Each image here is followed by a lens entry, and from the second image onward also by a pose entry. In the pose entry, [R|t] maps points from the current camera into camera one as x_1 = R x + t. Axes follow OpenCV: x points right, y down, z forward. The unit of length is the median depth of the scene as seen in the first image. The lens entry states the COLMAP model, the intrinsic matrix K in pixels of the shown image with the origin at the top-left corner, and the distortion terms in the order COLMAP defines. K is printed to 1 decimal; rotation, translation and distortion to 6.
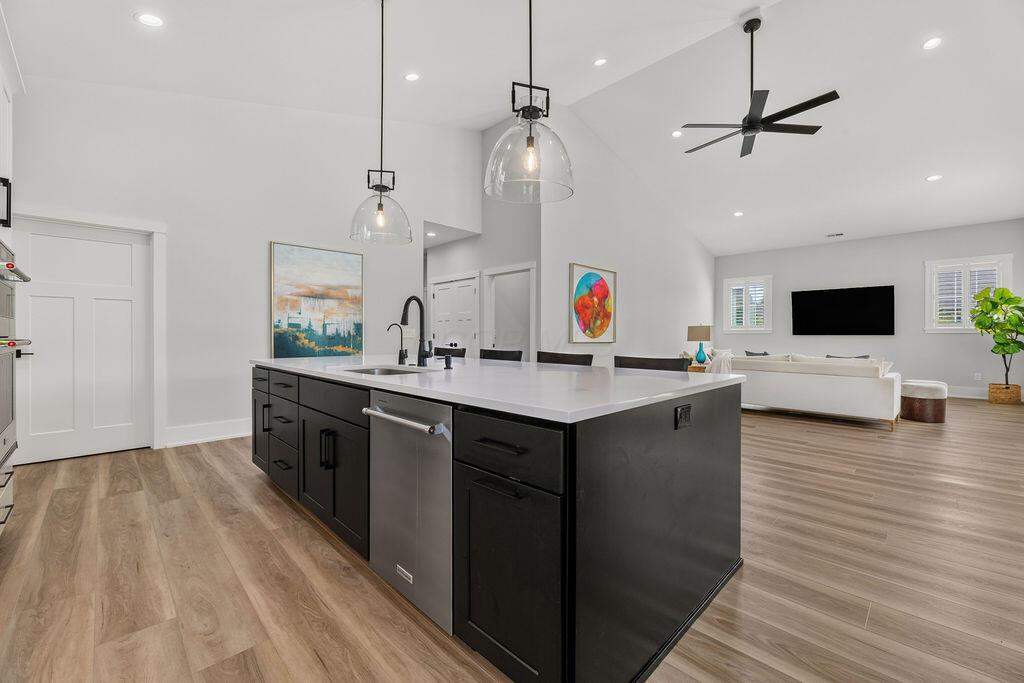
lens RADIAL K [[414.9, 0, 515.4], [0, 414.9, 349.8], [0, 0, 1]] dist [-0.003476, 0.000661]
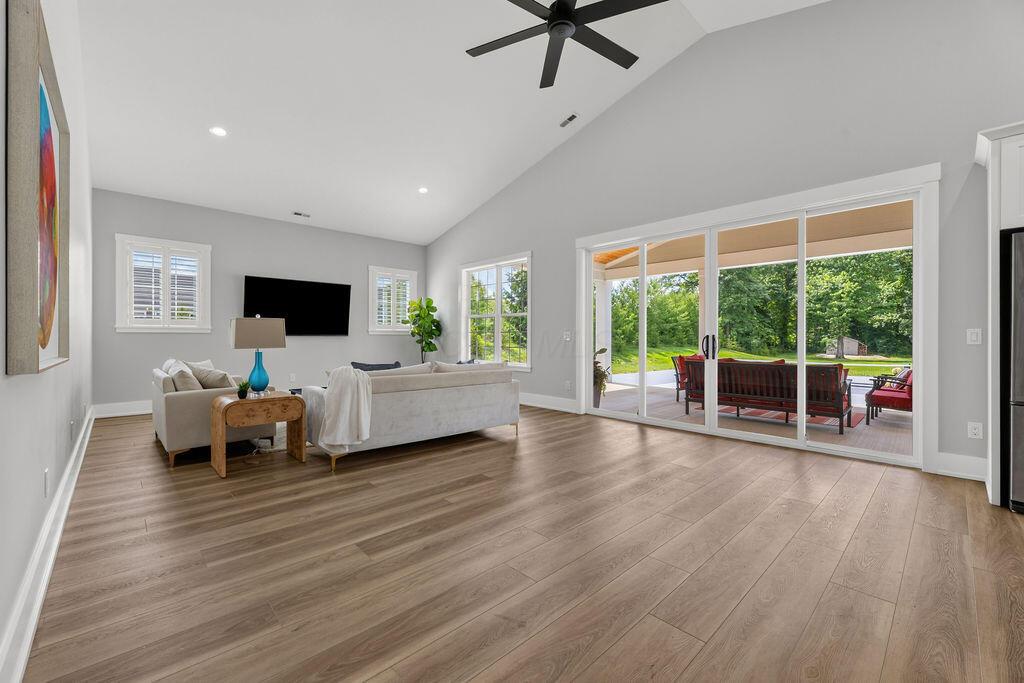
lens RADIAL K [[414.9, 0, 521.1], [0, 414.9, 337.5], [0, 0, 1]] dist [-0.003476, 0.000661]
pose [[0.012381, -0.002390, 0.999921, -0.105756], [0.032440, 0.999472, 0.001987, -0.048549], [-0.999397, 0.032412, 0.012452, 1.293863]]
